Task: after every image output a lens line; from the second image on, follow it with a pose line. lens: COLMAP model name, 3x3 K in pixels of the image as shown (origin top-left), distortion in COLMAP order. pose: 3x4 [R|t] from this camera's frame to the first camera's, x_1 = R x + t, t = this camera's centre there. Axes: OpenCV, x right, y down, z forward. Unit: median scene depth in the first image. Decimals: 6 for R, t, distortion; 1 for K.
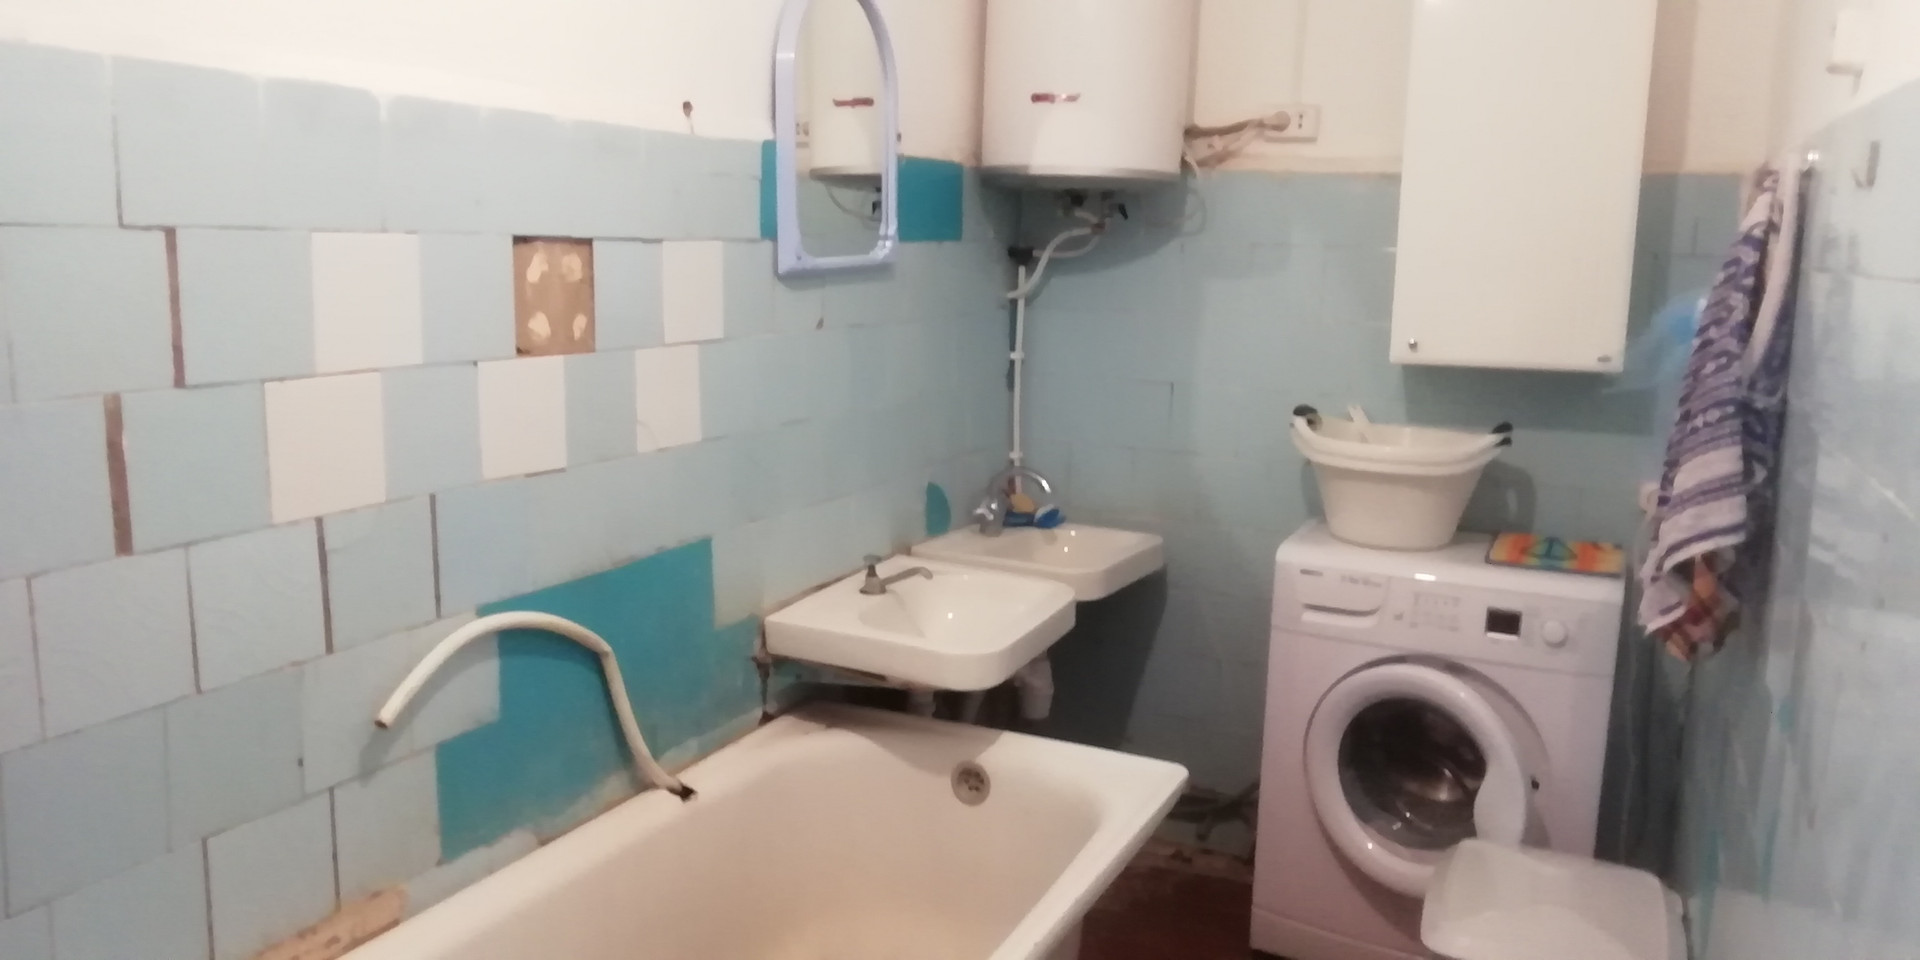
lens RADIAL K [[1367.0, 0, 936.0], [0, 1367.0, 479.7], [0, 0, 1]] dist [0.003328, -0.008544]
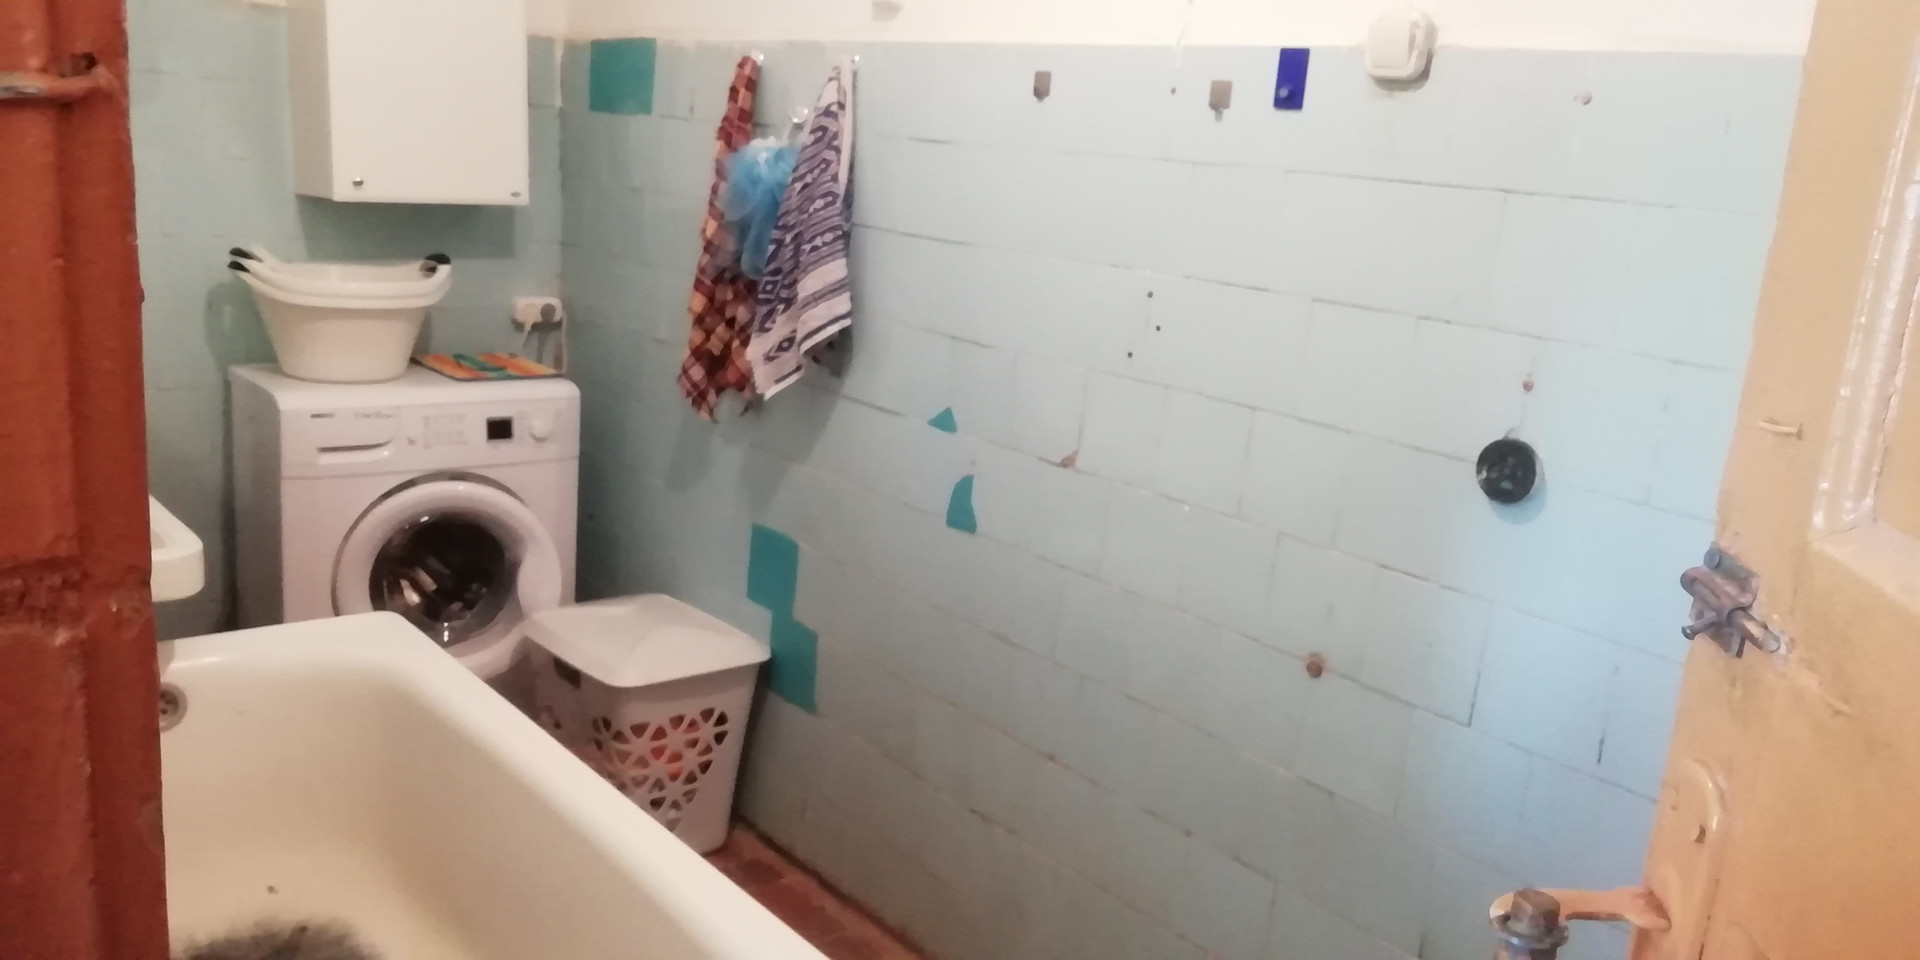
lens RADIAL K [[1367.0, 0, 936.0], [0, 1367.0, 479.7], [0, 0, 1]] dist [0.003328, -0.008544]
pose [[0.413579, -0.198288, 0.888614, -0.473229], [0.084247, 0.980144, 0.179502, -0.029802], [-0.906562, 0.000624, 0.422072, 0.187042]]
